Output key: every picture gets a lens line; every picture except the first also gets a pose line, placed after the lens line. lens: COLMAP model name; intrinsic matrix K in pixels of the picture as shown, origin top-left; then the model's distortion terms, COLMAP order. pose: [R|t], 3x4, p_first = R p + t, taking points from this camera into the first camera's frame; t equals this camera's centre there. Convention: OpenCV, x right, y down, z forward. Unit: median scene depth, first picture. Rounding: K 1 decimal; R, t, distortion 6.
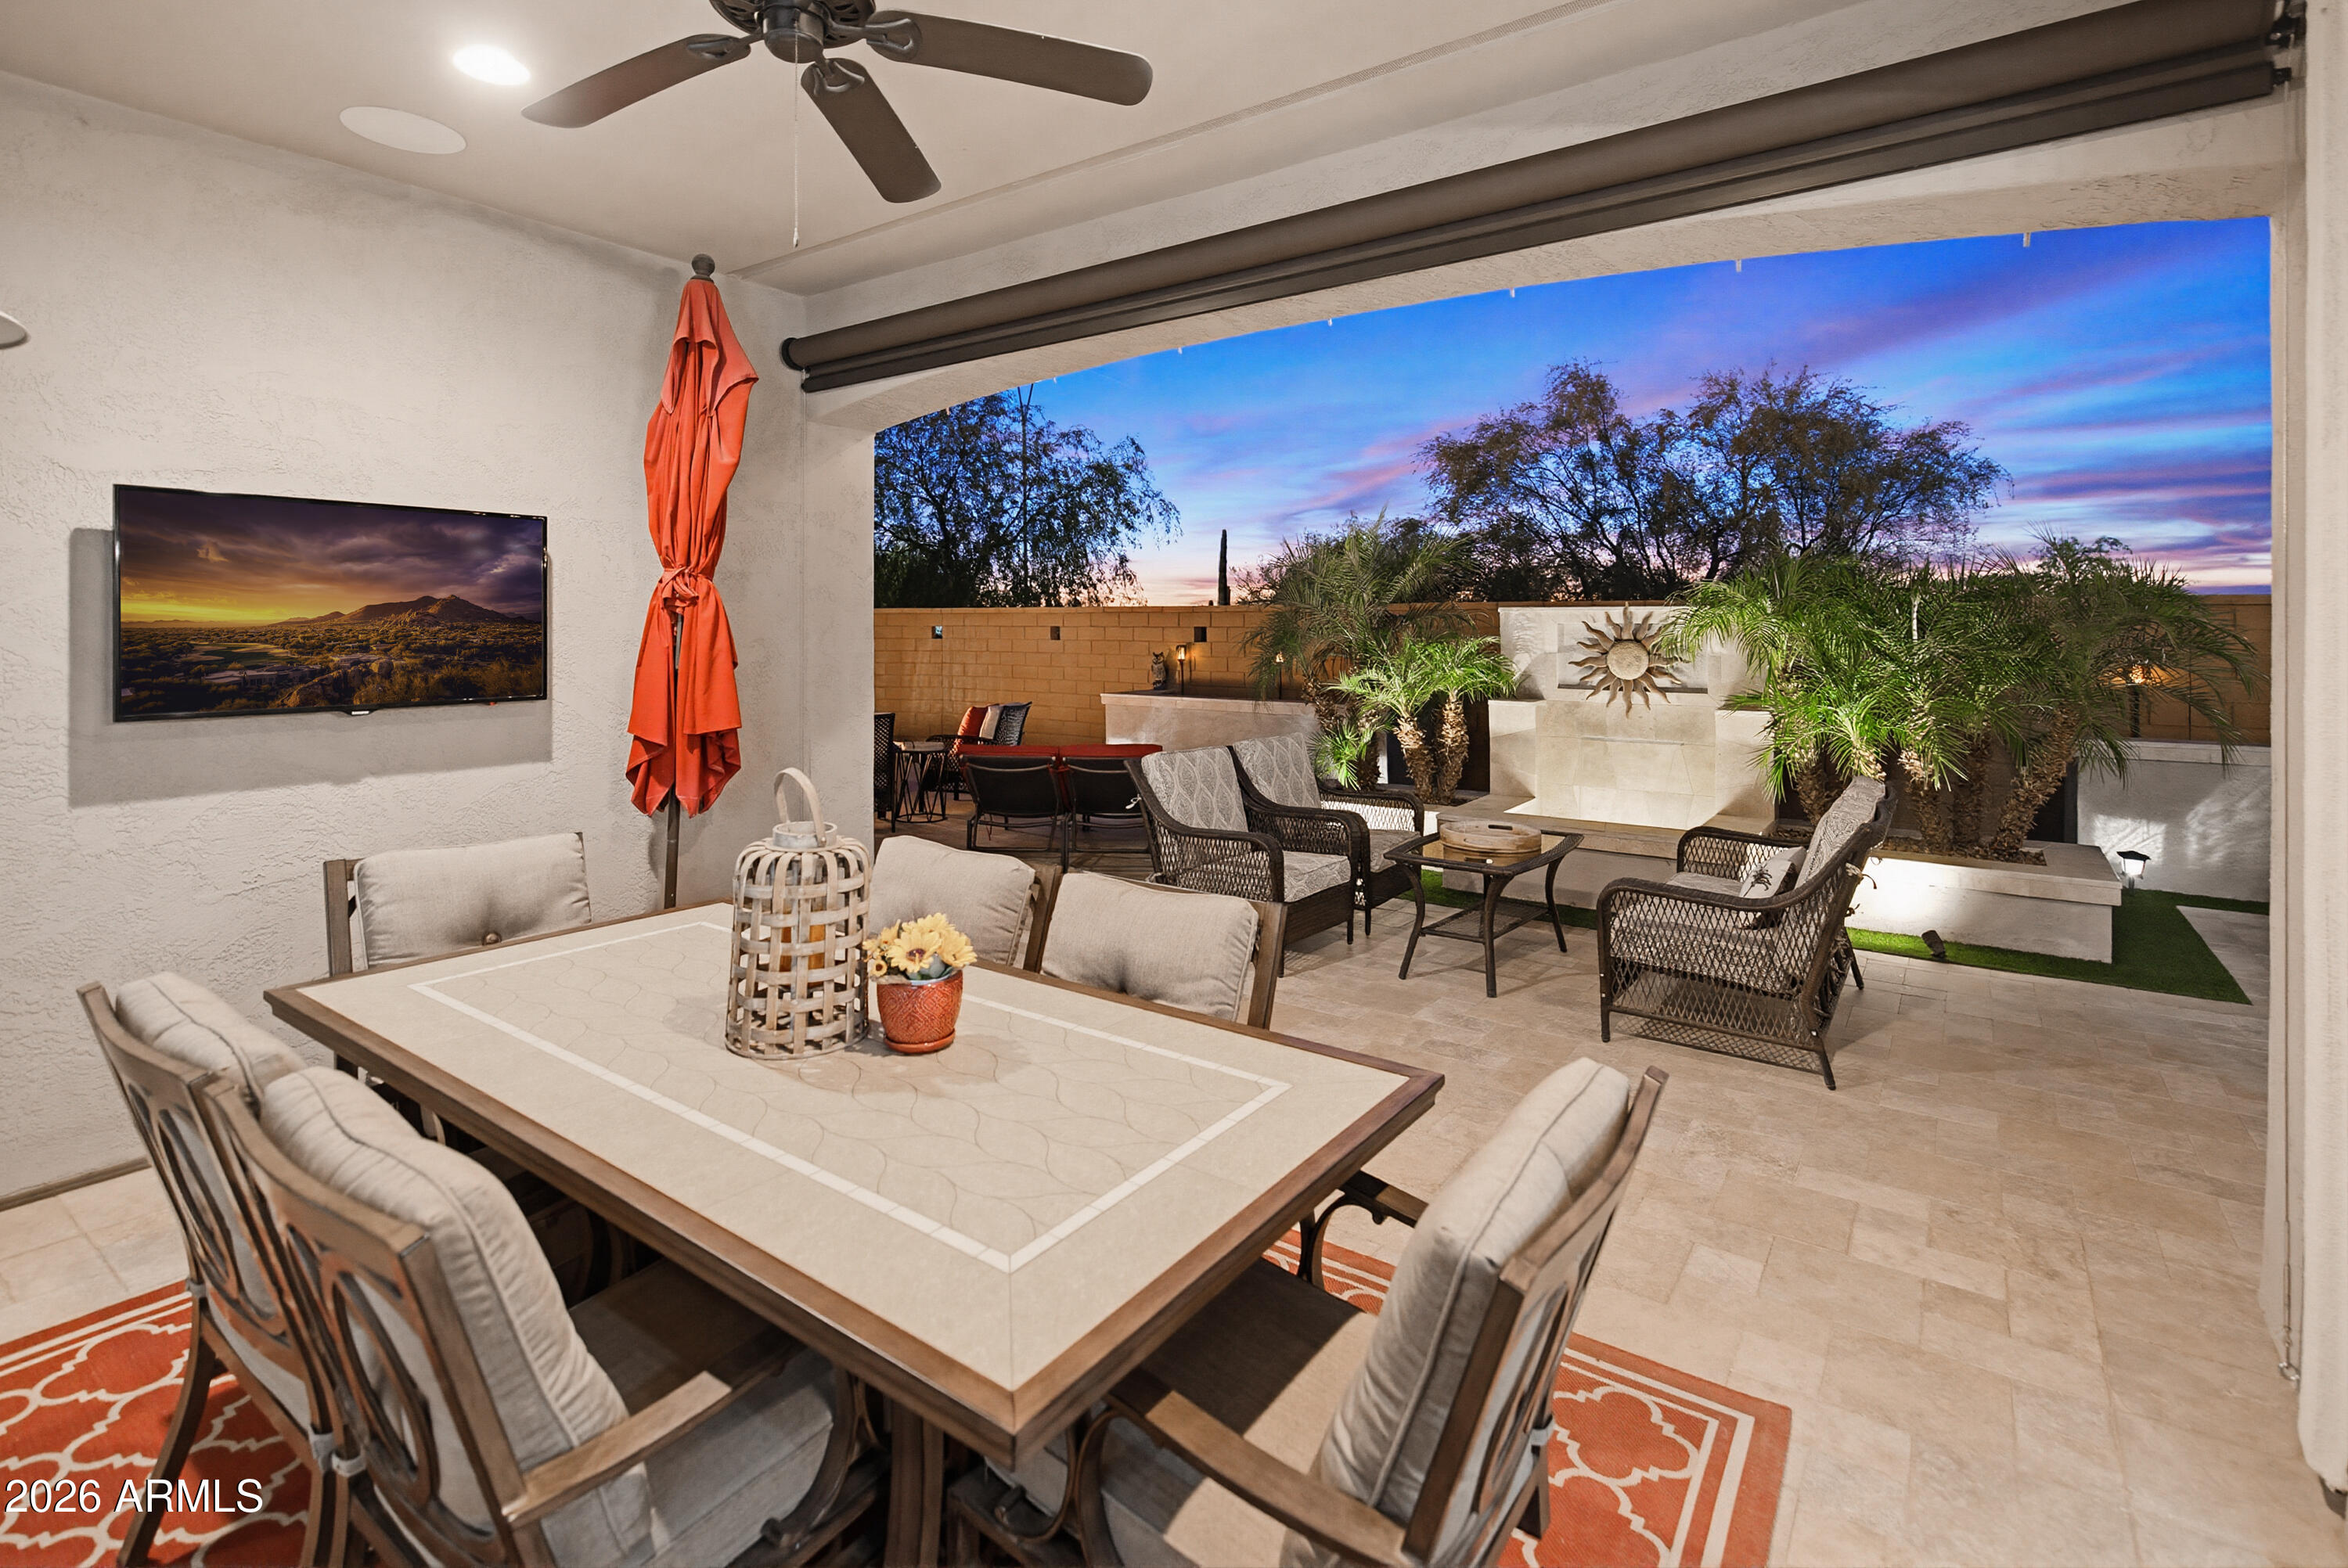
lens RADIAL K [[1095.6, 0, 1180.7], [0, 1095.6, 611.0], [0, 0, 1]] dist [-0.014007, 0.000861]
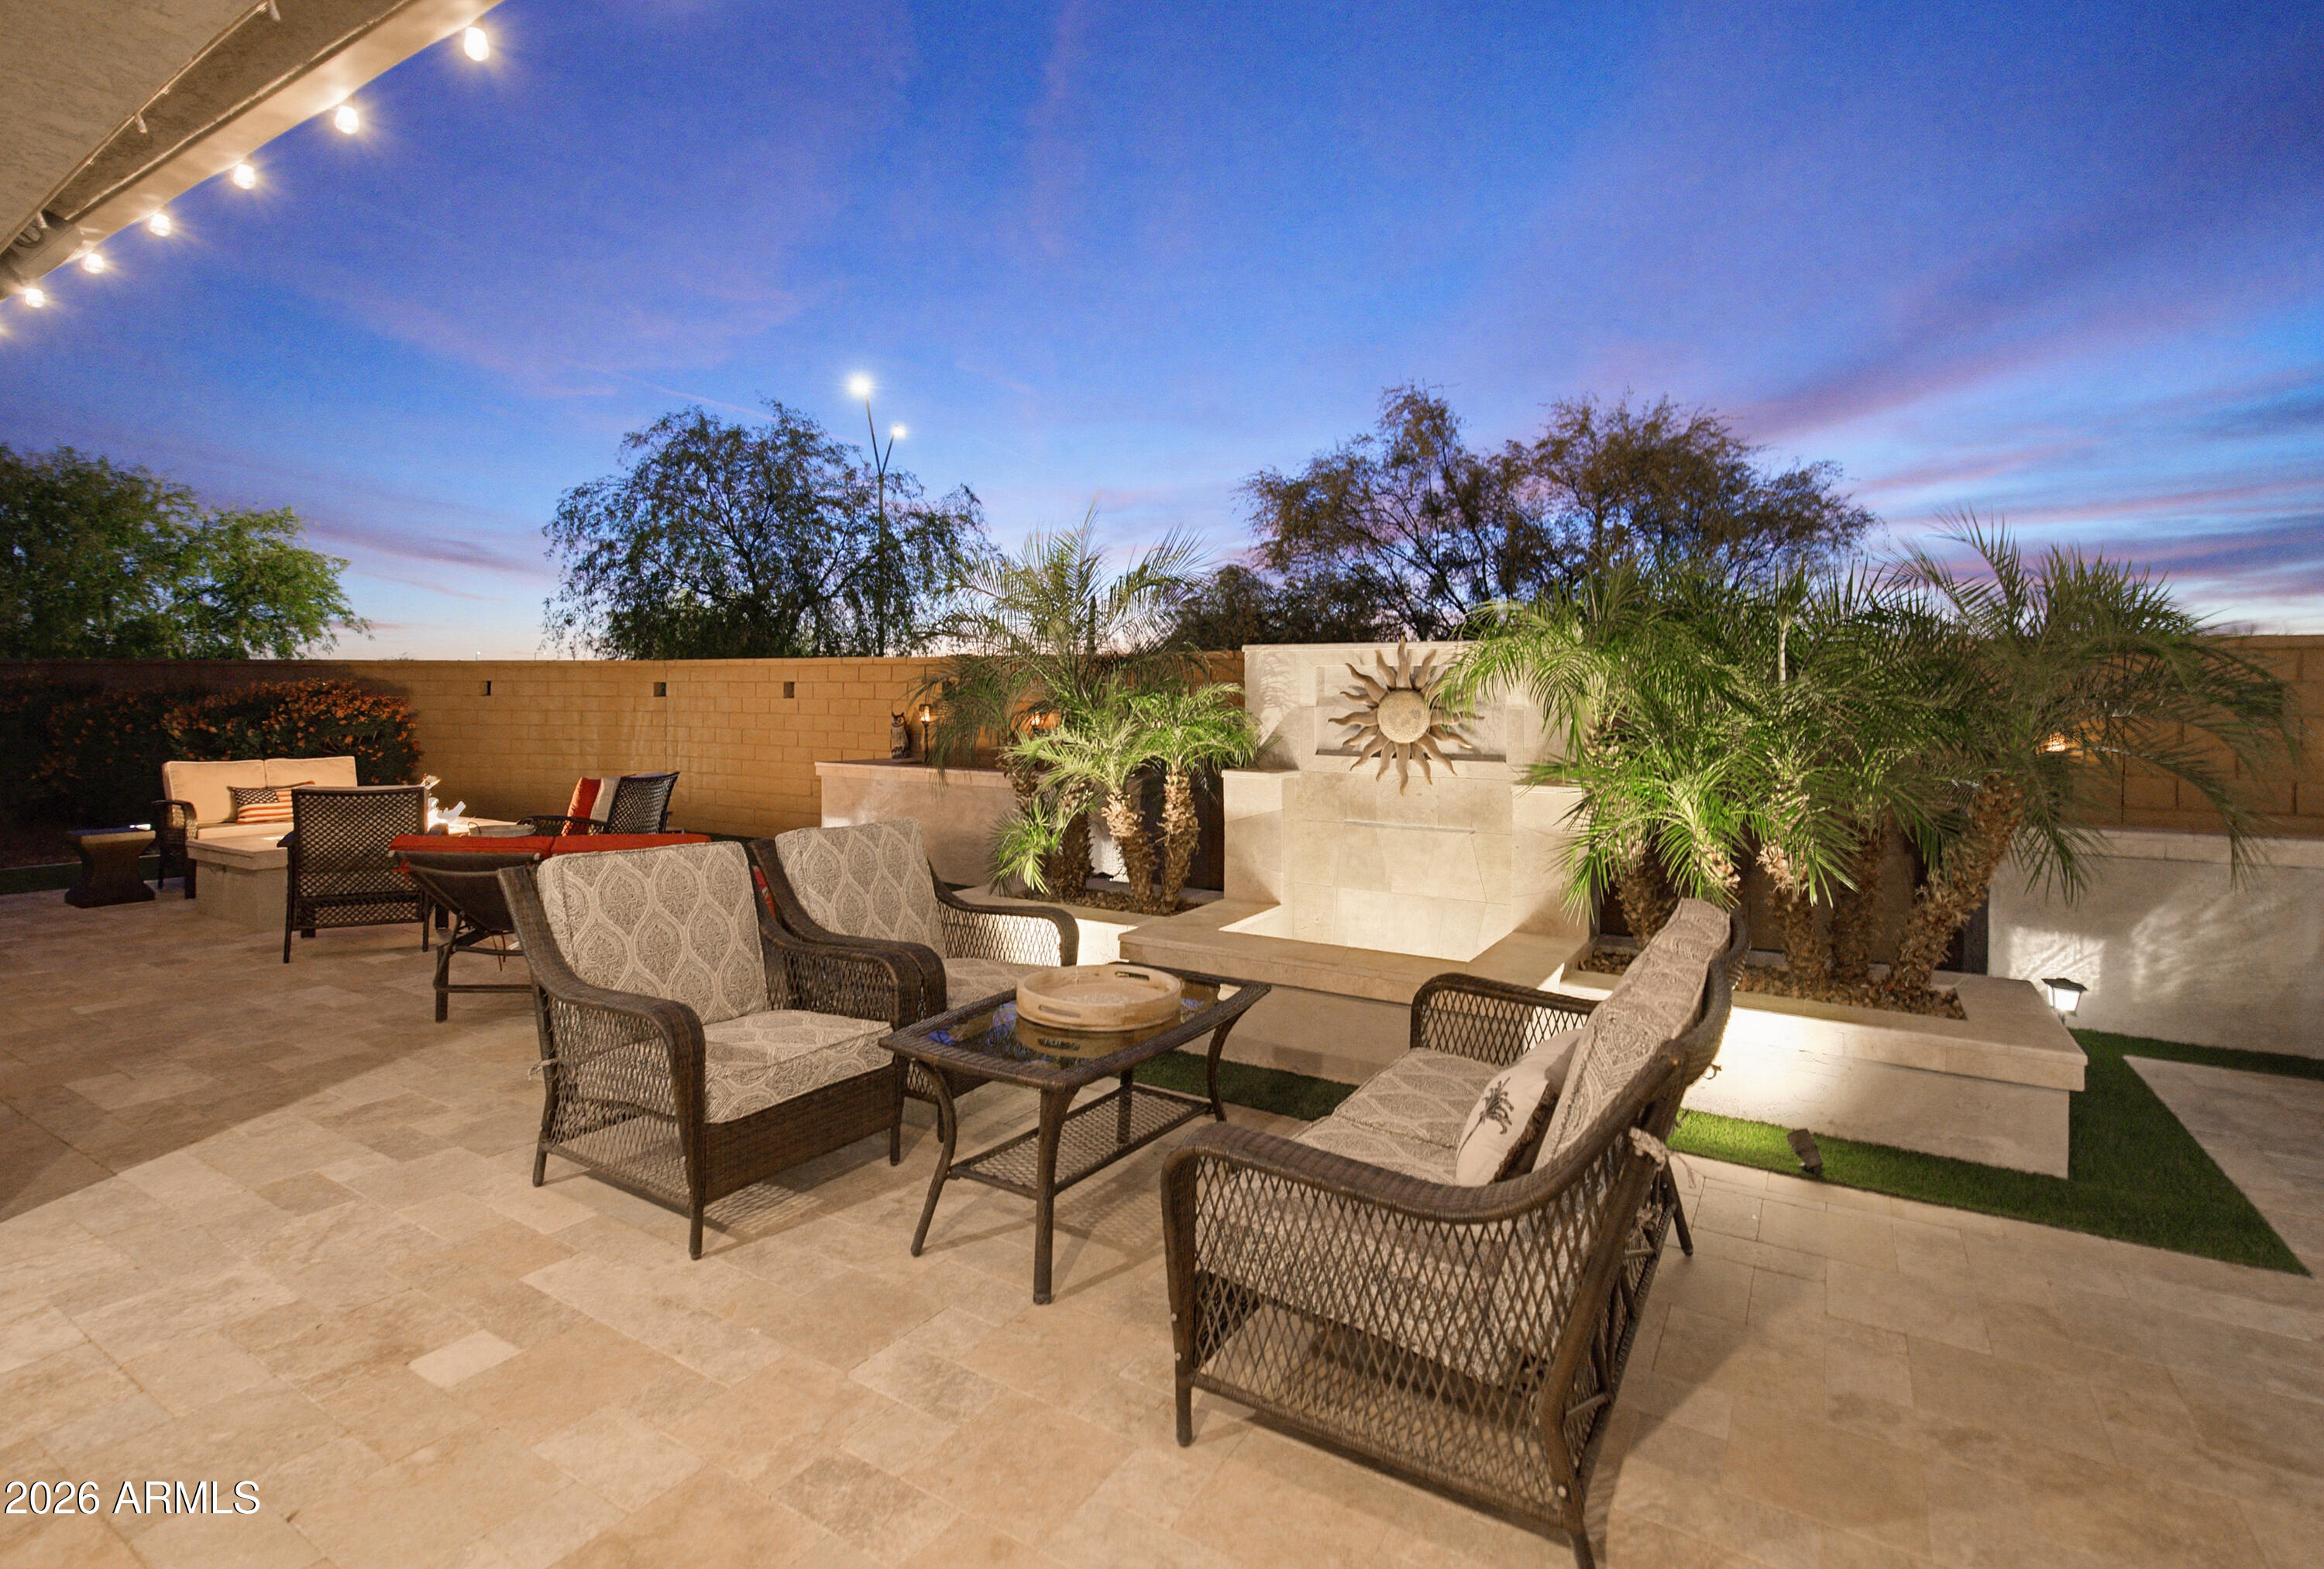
lens RADIAL K [[1084.4, 0, 1165.0], [0, 1084.4, 691.6], [0, 0, 1]] dist [-0.014007, 0.000861]
pose [[0.997213, 0.007646, 0.074213, 0.194360], [-0.008121, 0.999948, 0.006098, 0.025302], [-0.074163, -0.006684, 0.997224, 0.288833]]
